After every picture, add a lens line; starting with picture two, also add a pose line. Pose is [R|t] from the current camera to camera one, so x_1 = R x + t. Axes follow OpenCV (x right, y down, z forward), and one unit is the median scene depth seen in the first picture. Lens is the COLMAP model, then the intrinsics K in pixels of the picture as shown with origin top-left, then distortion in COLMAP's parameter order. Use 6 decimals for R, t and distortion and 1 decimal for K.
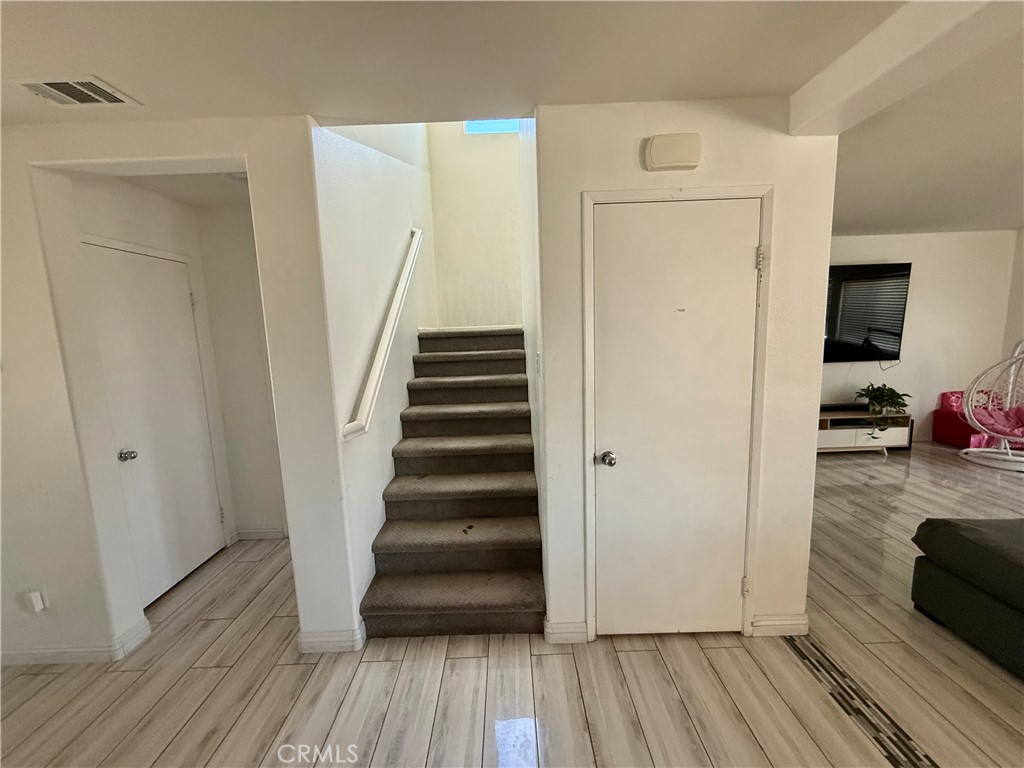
lens RADIAL K [[410.8, 0, 508.9], [0, 410.8, 384.6], [0, 0, 1]] dist [0.001188, -0.000295]
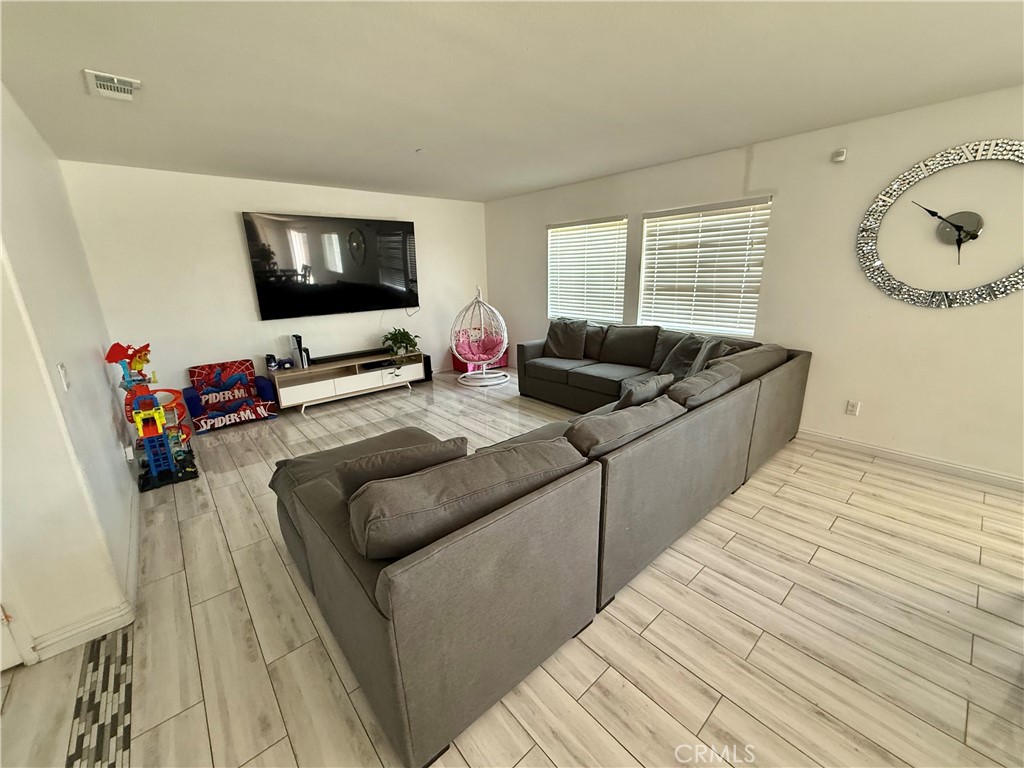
lens RADIAL K [[410.8, 0, 513.4], [0, 410.8, 385.3], [0, 0, 1]] dist [0.001188, -0.000295]
pose [[0.753338, -0.162662, 0.637200, 0.810716], [0.085462, 0.984926, 0.150390, 0.019362], [-0.652057, -0.058838, 0.755883, -0.199549]]
